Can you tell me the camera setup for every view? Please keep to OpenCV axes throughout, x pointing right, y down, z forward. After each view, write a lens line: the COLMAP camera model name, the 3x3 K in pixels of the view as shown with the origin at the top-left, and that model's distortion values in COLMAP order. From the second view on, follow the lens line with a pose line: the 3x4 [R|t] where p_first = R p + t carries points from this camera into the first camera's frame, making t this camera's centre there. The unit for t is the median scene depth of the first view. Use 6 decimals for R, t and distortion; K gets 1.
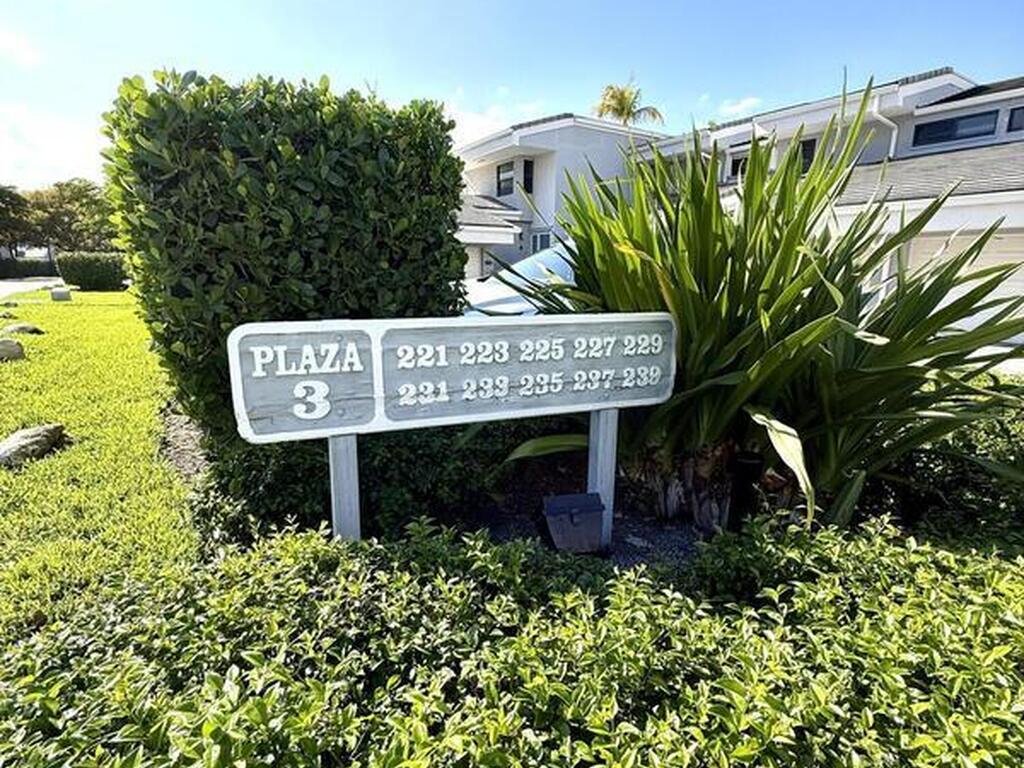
lens RADIAL K [[542.3, 0, 511.7], [0, 542.3, 379.6], [0, 0, 1]] dist [-0.001449, 0.000431]
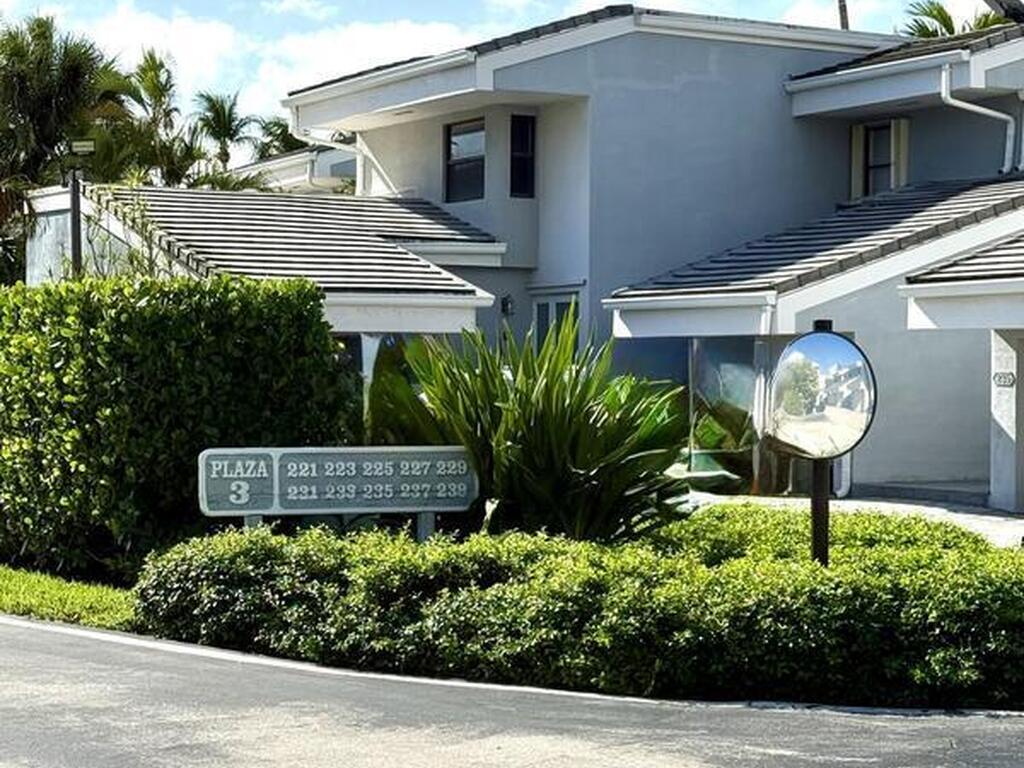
lens RADIAL K [[2139.4, 0, 512.0], [0, 2139.4, 384.0], [0, 0, 1]] dist [0.068057, 0.095995]
pose [[0.999800, -0.006190, -0.019016, 0.547413], [0.002350, 0.980665, -0.195678, 0.890124], [0.019860, 0.195594, 0.980484, -4.951980]]
